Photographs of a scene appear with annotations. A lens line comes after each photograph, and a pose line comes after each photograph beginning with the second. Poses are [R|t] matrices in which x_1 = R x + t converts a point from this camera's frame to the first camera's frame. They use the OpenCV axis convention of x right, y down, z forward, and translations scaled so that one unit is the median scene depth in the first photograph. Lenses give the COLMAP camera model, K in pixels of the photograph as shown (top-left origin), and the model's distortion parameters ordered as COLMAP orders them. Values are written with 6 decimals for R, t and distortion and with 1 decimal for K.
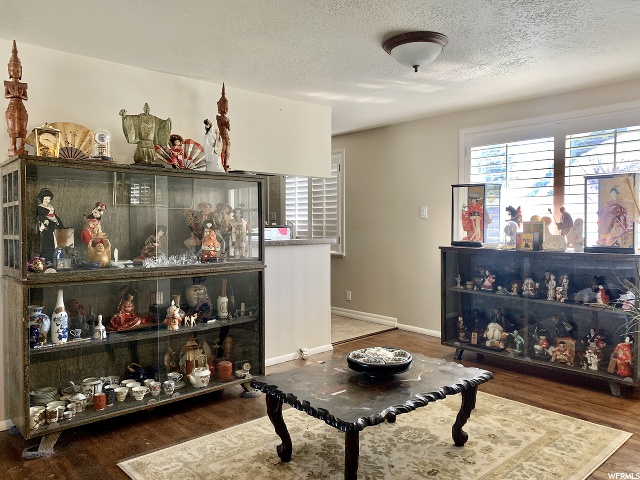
lens RADIAL K [[494.7, 0, 318.4], [0, 494.7, 238.9], [0, 0, 1]] dist [0.048736, -0.057910]
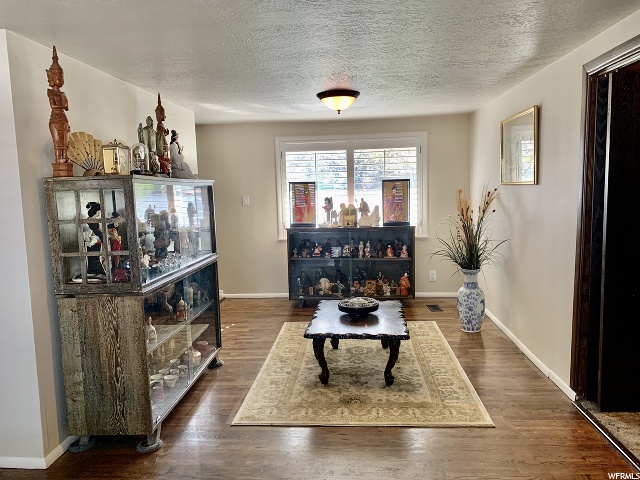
lens RADIAL K [[494.7, 0, 316.7], [0, 494.7, 240.0], [0, 0, 1]] dist [0.048736, -0.057910]
pose [[0.715755, -0.090464, 0.692468, -0.715749], [0.045719, 0.995517, 0.082798, -0.068340], [-0.696854, -0.027604, 0.716682, -0.019117]]
